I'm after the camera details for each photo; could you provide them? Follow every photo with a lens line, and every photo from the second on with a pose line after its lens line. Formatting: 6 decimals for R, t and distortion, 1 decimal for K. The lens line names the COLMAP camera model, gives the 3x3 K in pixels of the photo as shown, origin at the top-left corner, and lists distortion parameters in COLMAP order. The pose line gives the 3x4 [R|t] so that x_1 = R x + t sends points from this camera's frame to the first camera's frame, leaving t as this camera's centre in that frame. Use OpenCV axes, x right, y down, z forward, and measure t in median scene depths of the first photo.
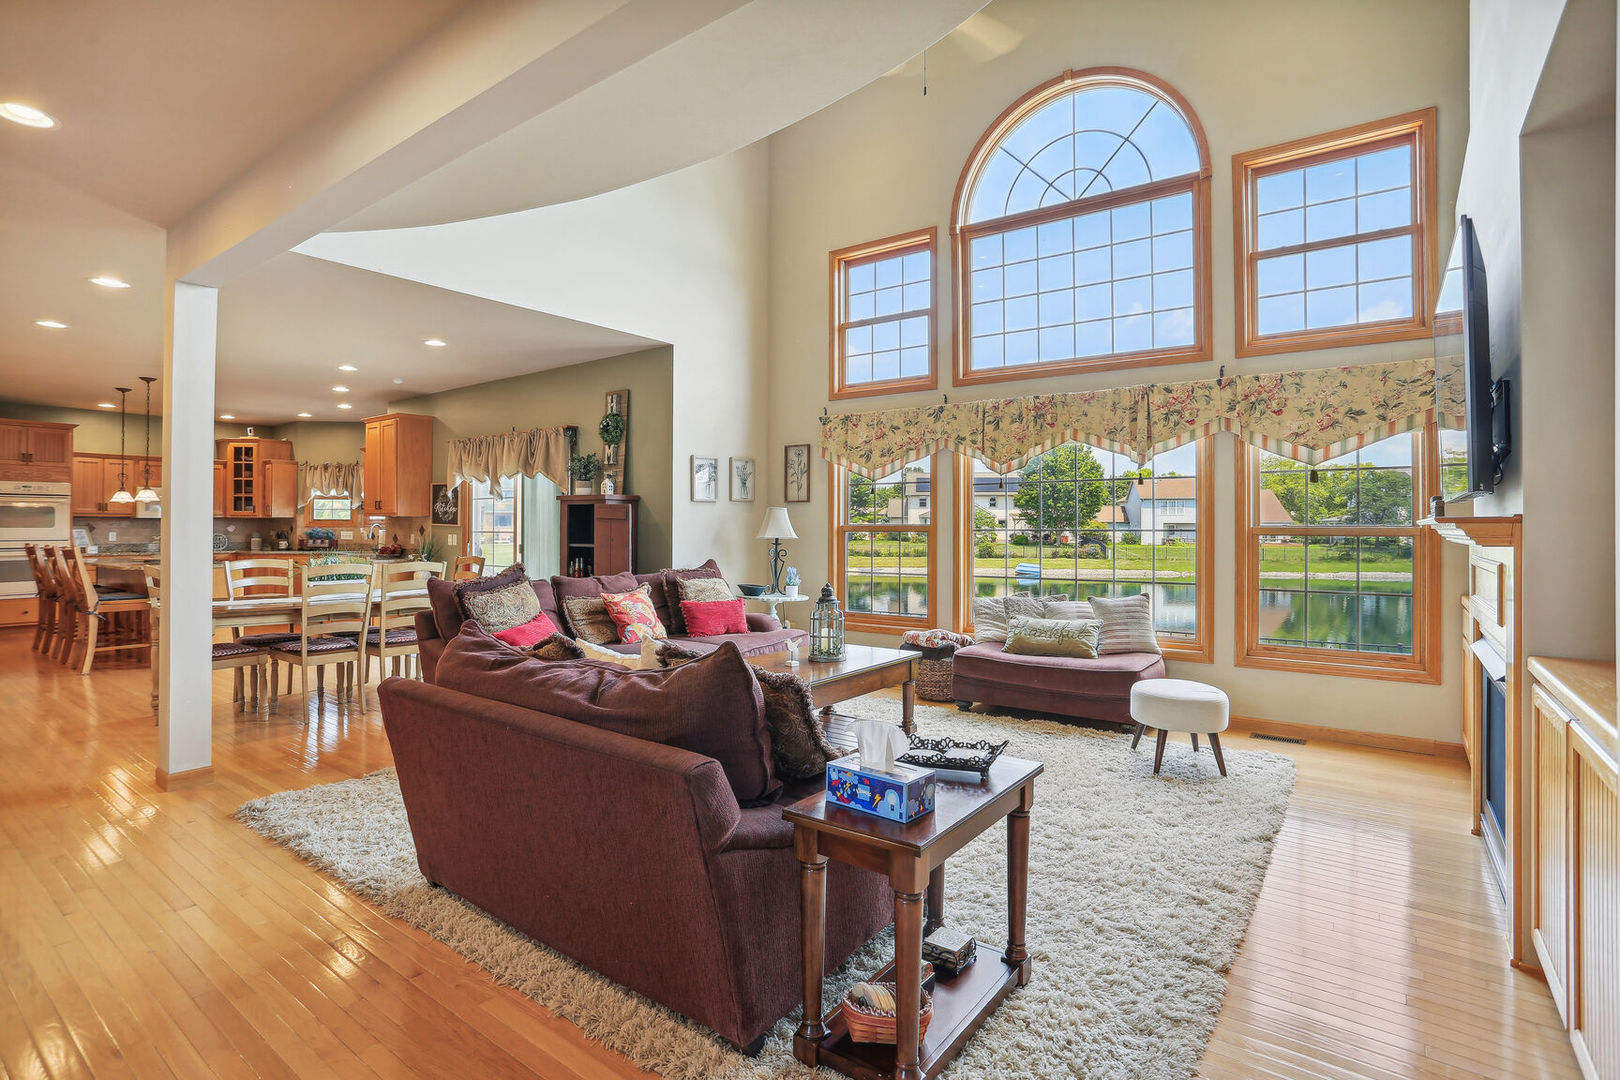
lens RADIAL K [[800.2, 0, 811.1], [0, 800.2, 529.4], [0, 0, 1]] dist [-0.020993, 0.001851]
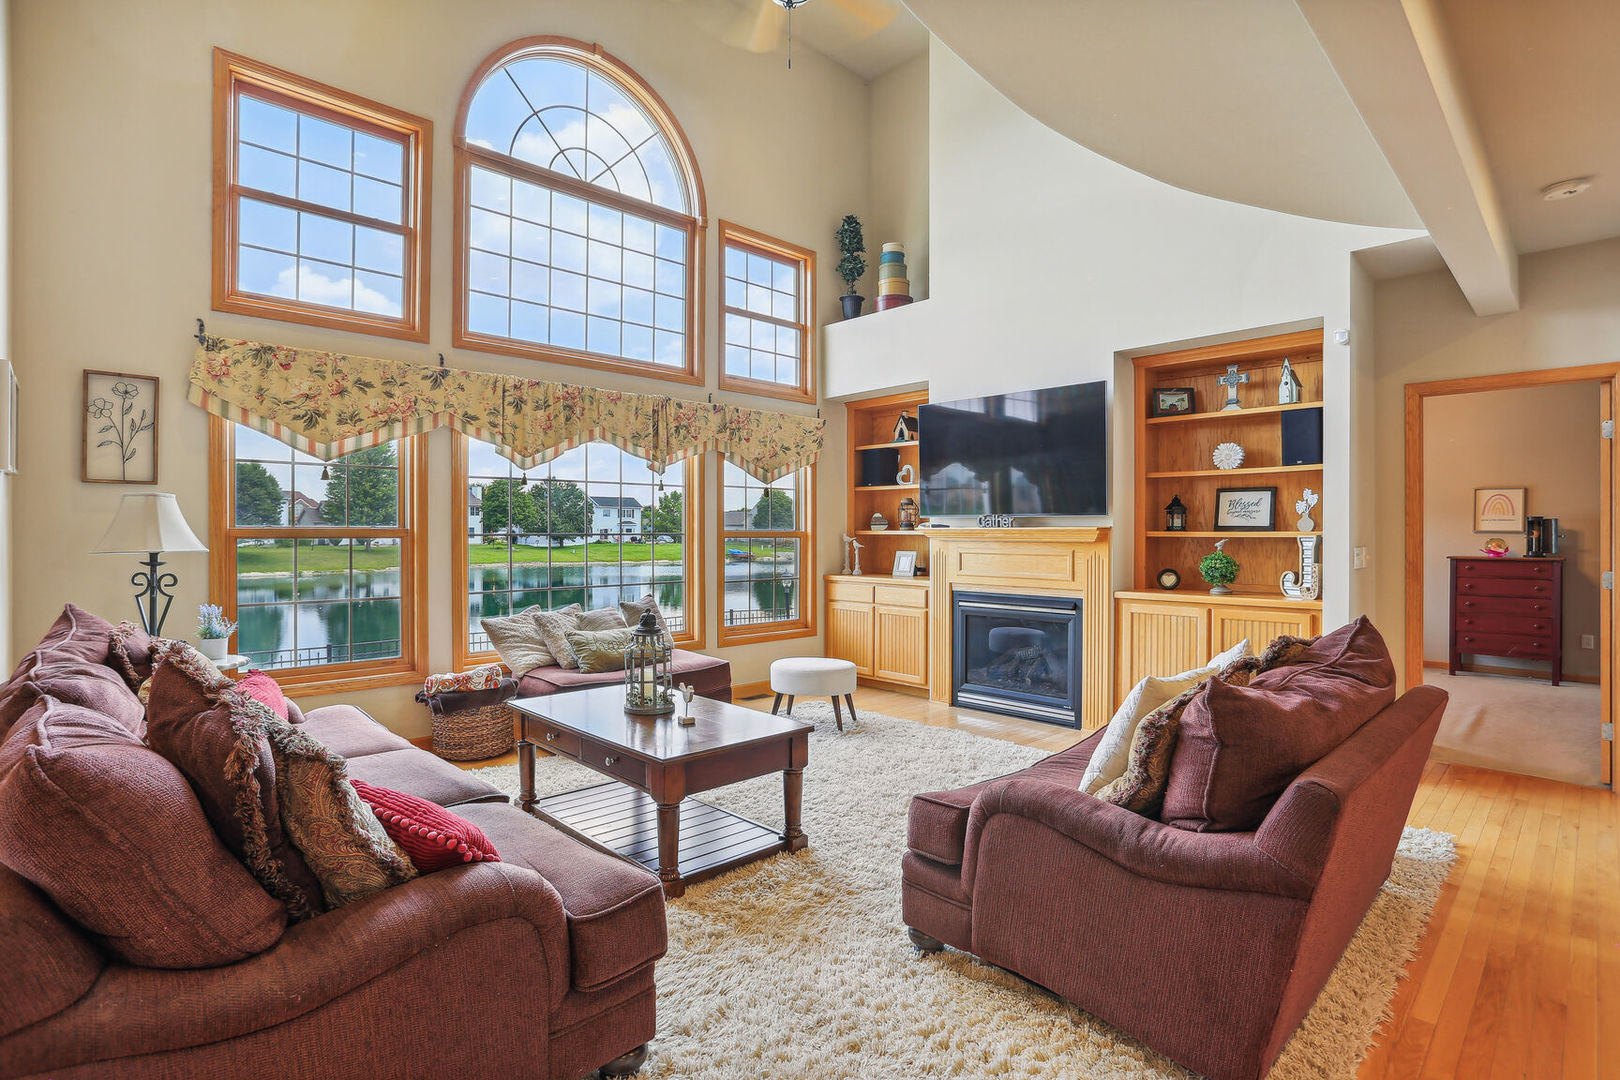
lens RADIAL K [[800.2, 0, 817.9], [0, 800.2, 533.6], [0, 0, 1]] dist [-0.020993, 0.001851]
pose [[0.174791, -0.008156, 0.984572, -0.577658], [-0.003718, 0.999953, 0.008943, -0.009094], [-0.984598, -0.005224, 0.174753, 0.593956]]
